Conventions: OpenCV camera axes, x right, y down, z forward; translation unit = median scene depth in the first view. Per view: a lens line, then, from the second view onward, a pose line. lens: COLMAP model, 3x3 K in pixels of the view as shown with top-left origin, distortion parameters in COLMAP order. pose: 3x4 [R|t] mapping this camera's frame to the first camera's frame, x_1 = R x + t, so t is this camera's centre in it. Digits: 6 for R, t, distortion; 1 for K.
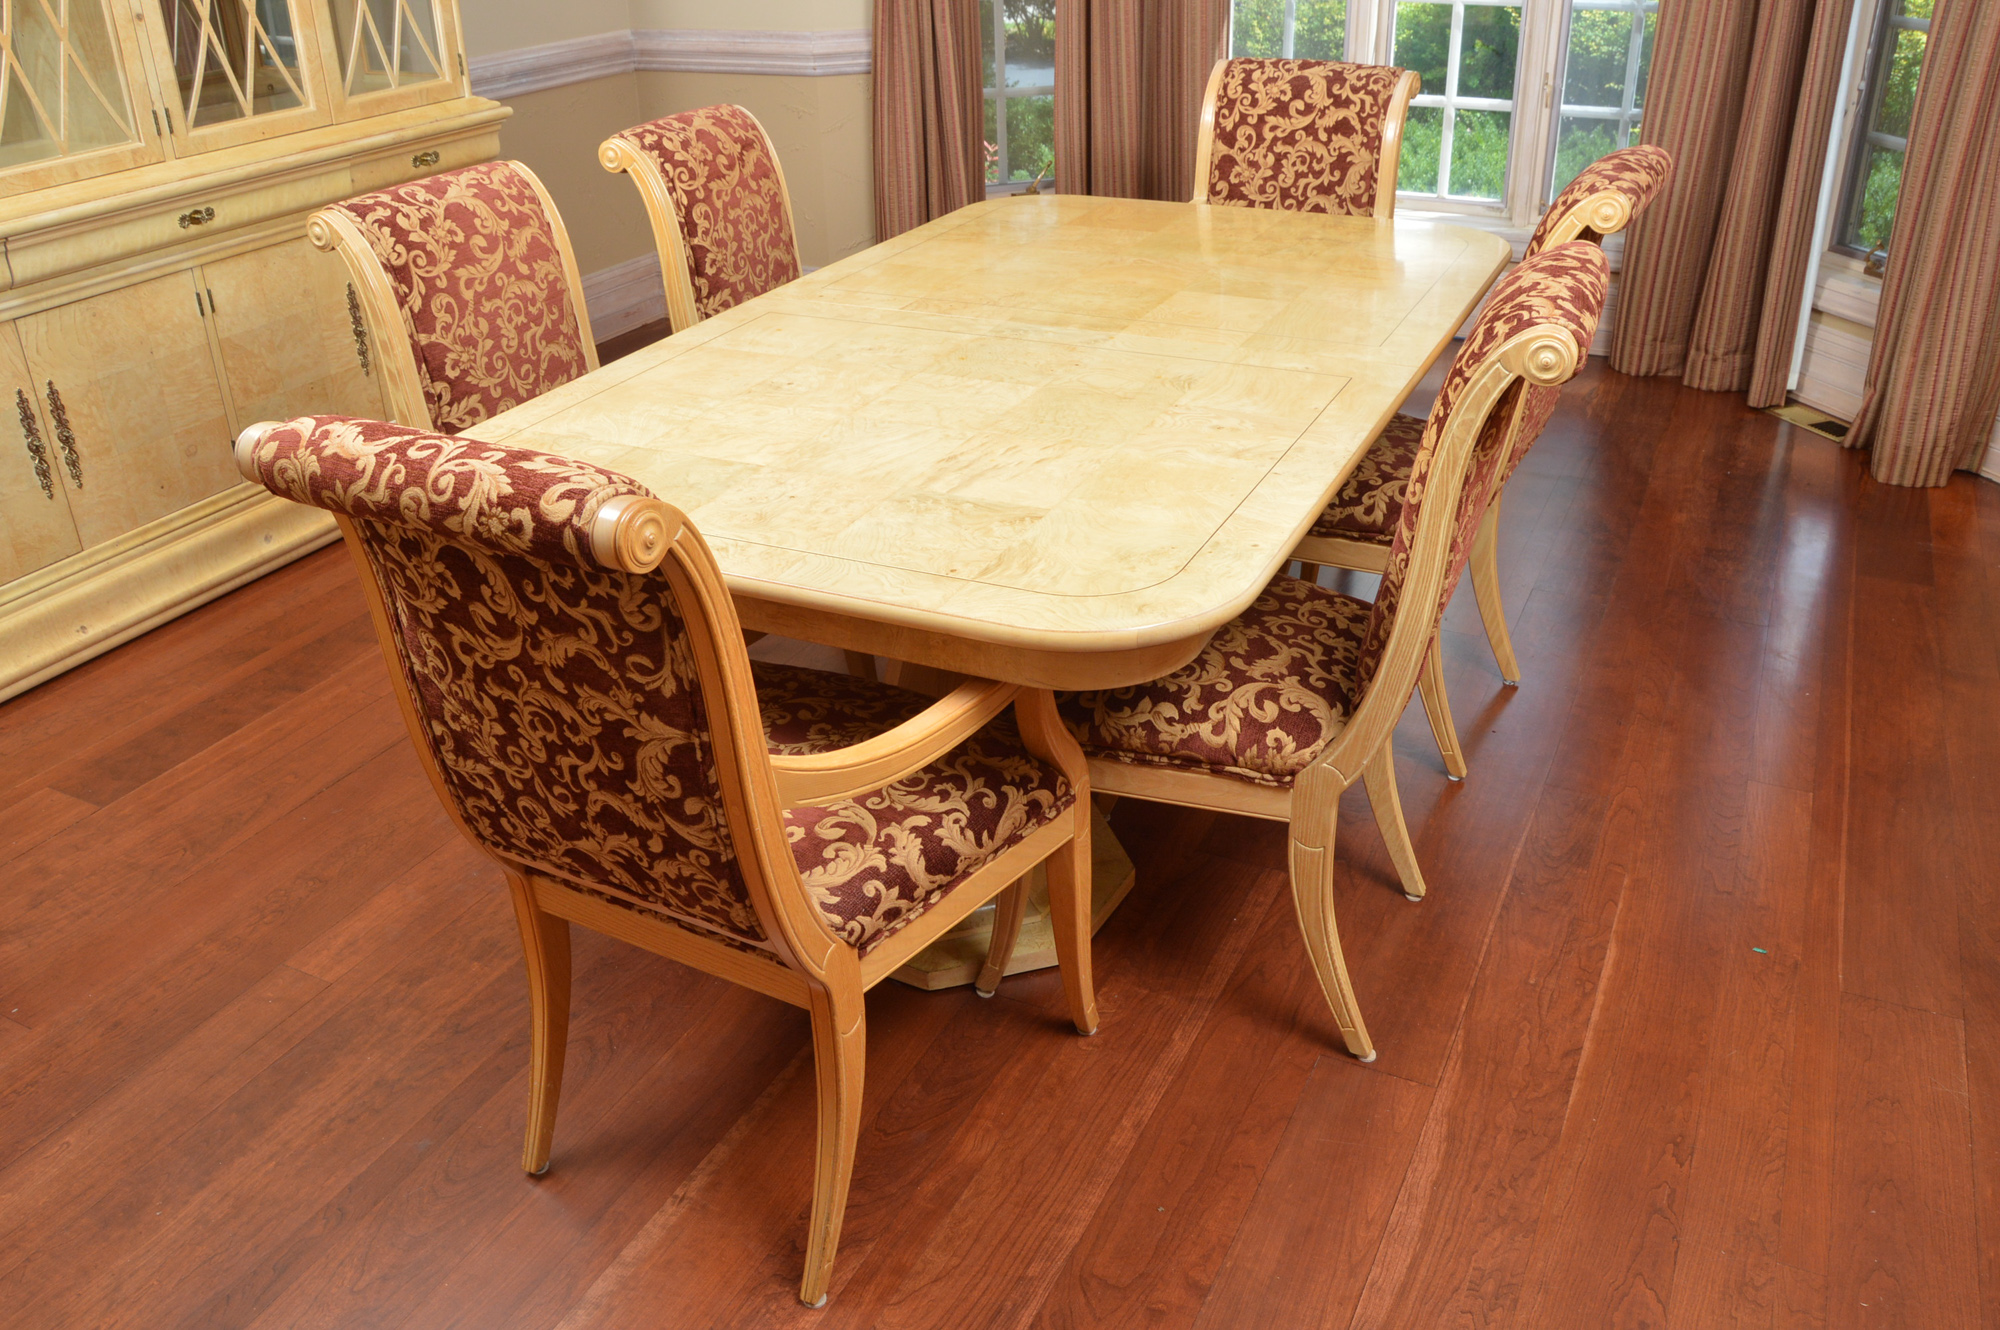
lens RADIAL K [[1560.4, 0, 1000.0], [0, 1560.4, 665.0], [0, 0, 1]] dist [-0.092902, 0.032787]
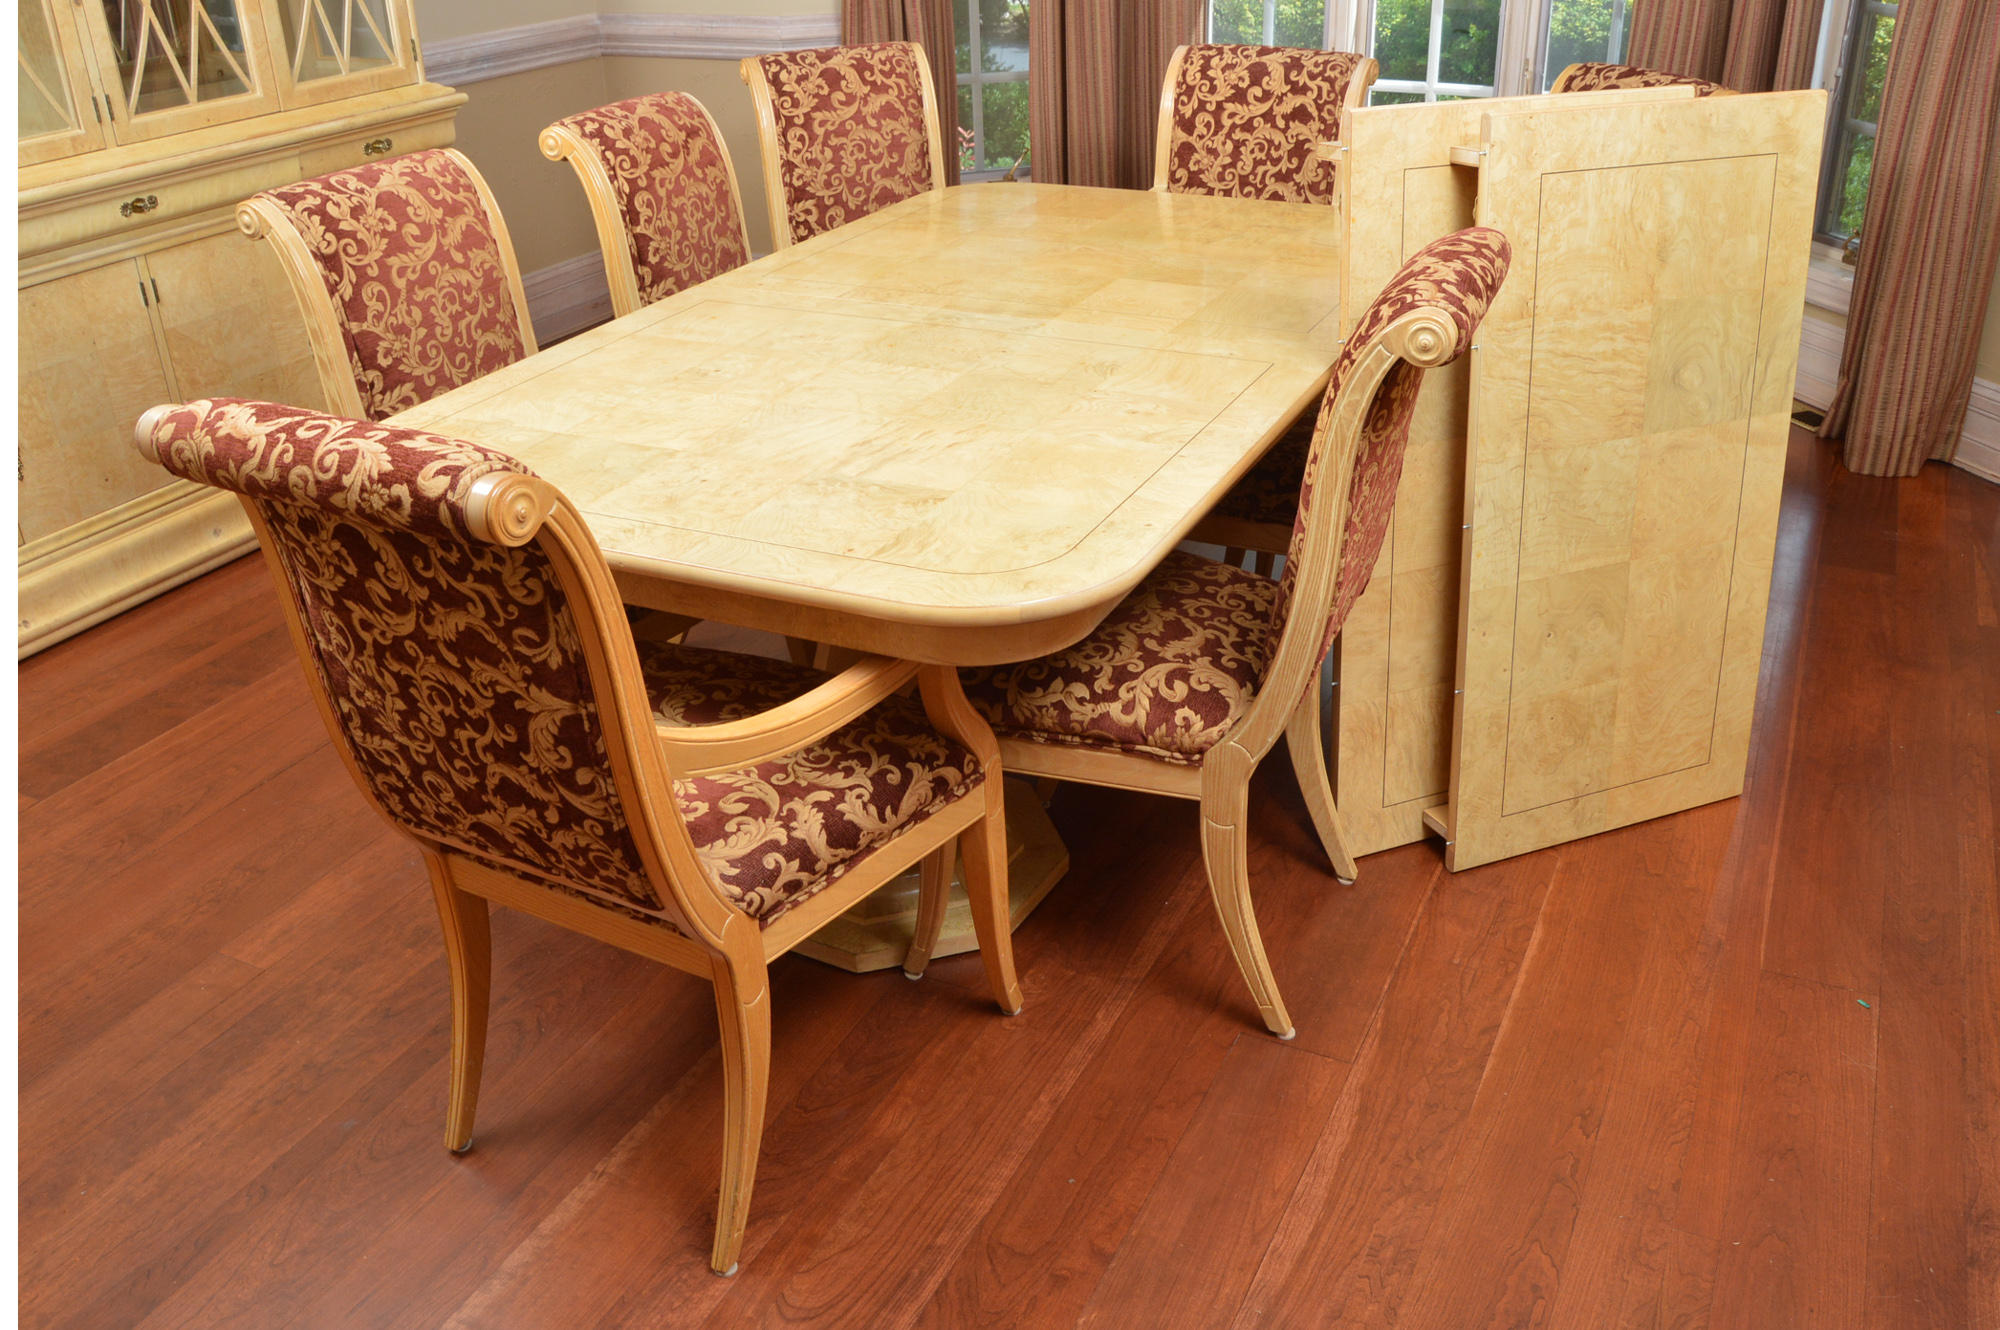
lens RADIAL K [[1620.2, 0, 1047.9], [0, 1620.2, 680.5], [0, 0, 1]] dist [-0.094323, 0.036636]
pose [[0.999812, -0.003719, 0.019019, 0.061046], [0.003616, 0.999979, 0.005413, 0.015278], [-0.019039, -0.005344, 0.999804, -0.048971]]
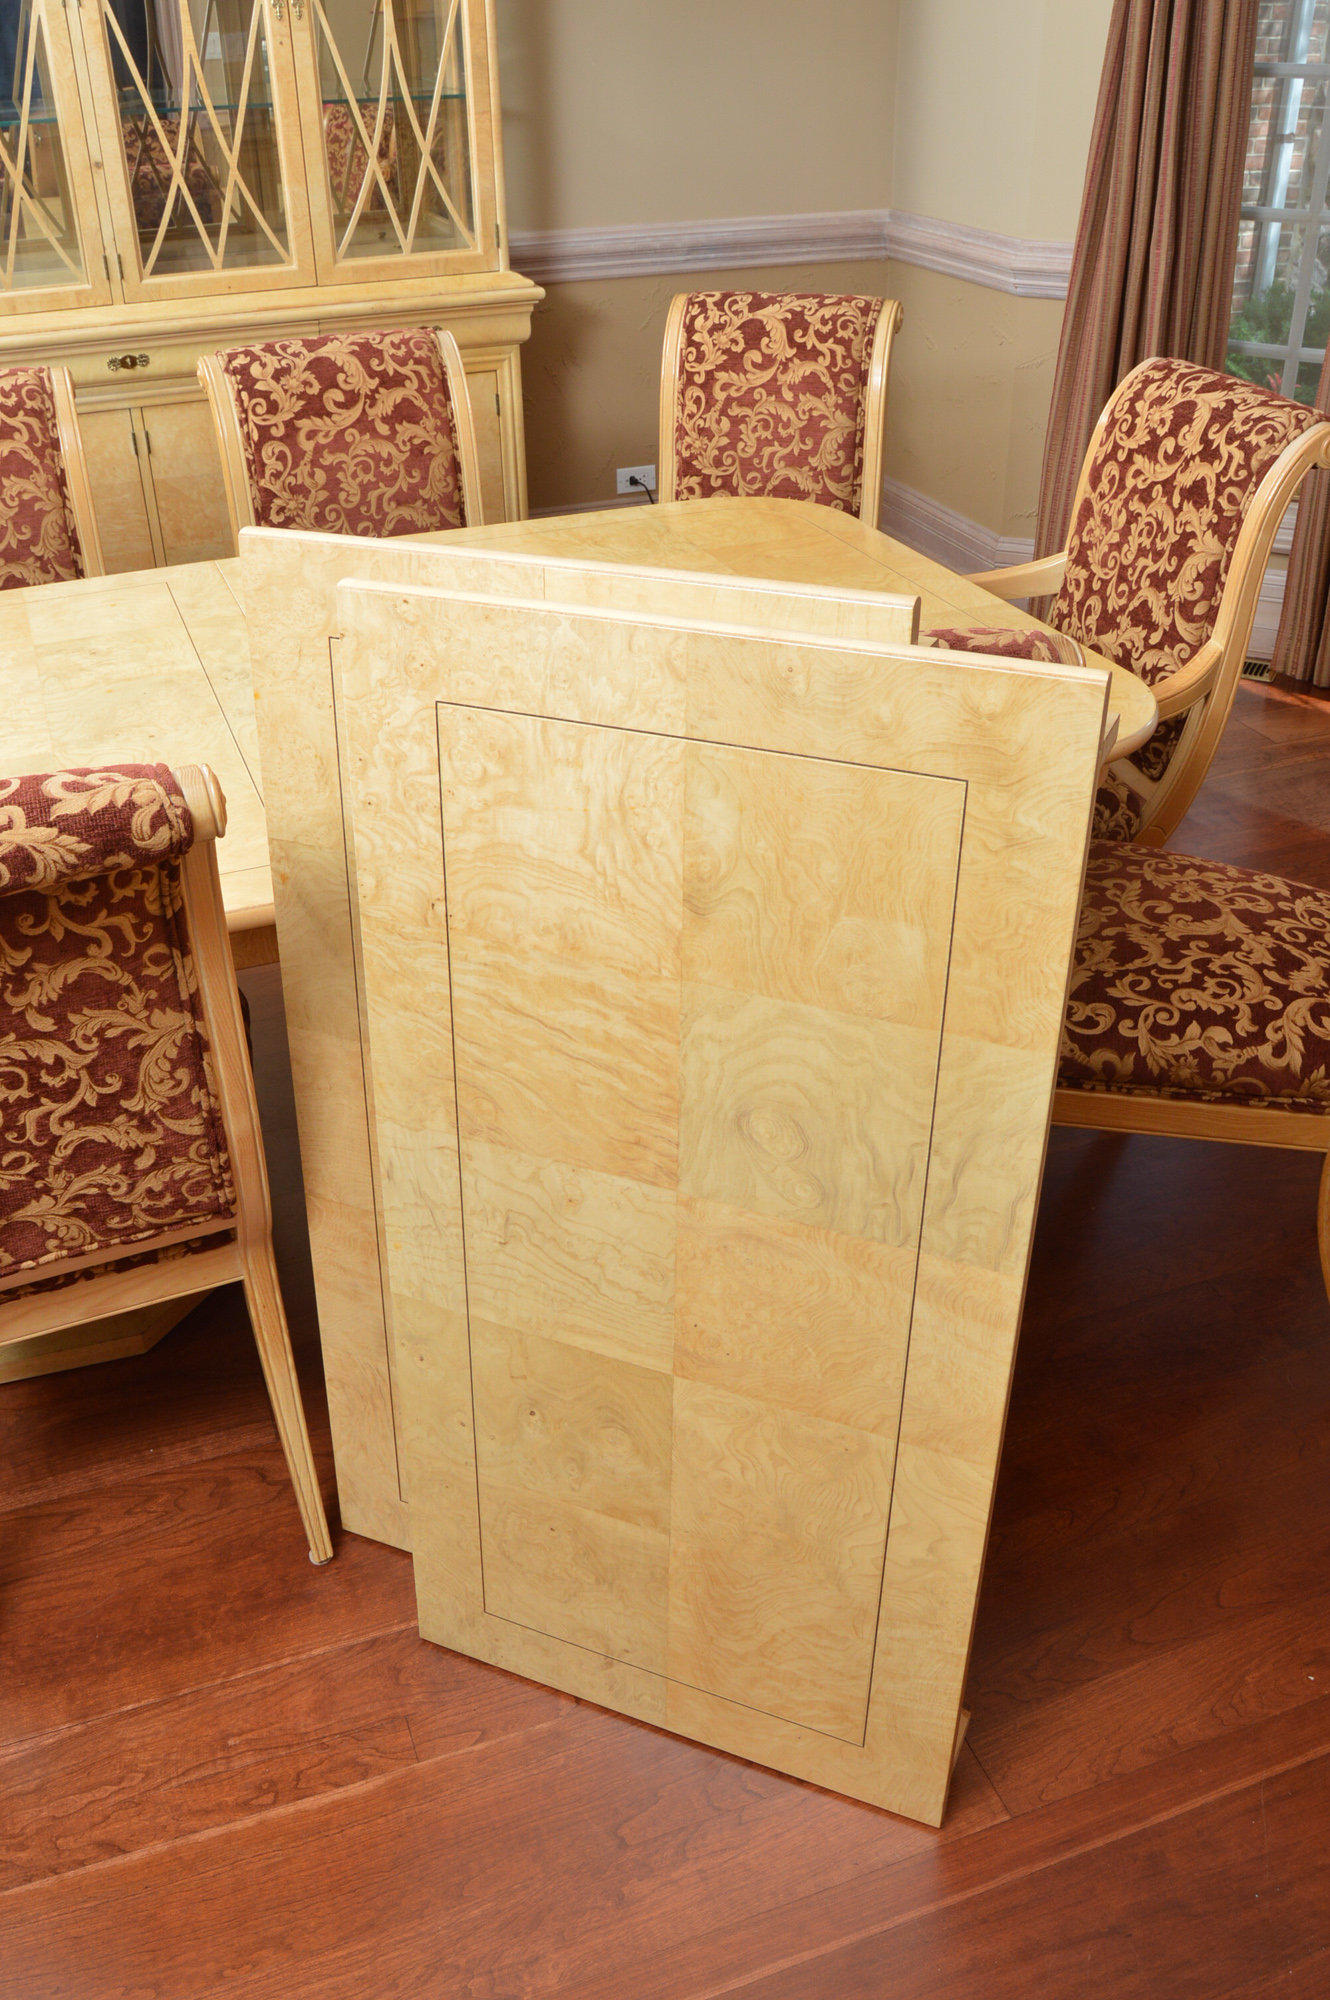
lens RADIAL K [[1653.4, 0, 665.0], [0, 1653.4, 1000.0], [0, 0, 1]] dist [-0.082037, 0.006192]
pose [[0.728255, 0.373171, -0.574794, 0.824980], [-0.320960, 0.926791, 0.195046, -0.336465], [0.605499, 0.042443, 0.794713, 0.529986]]
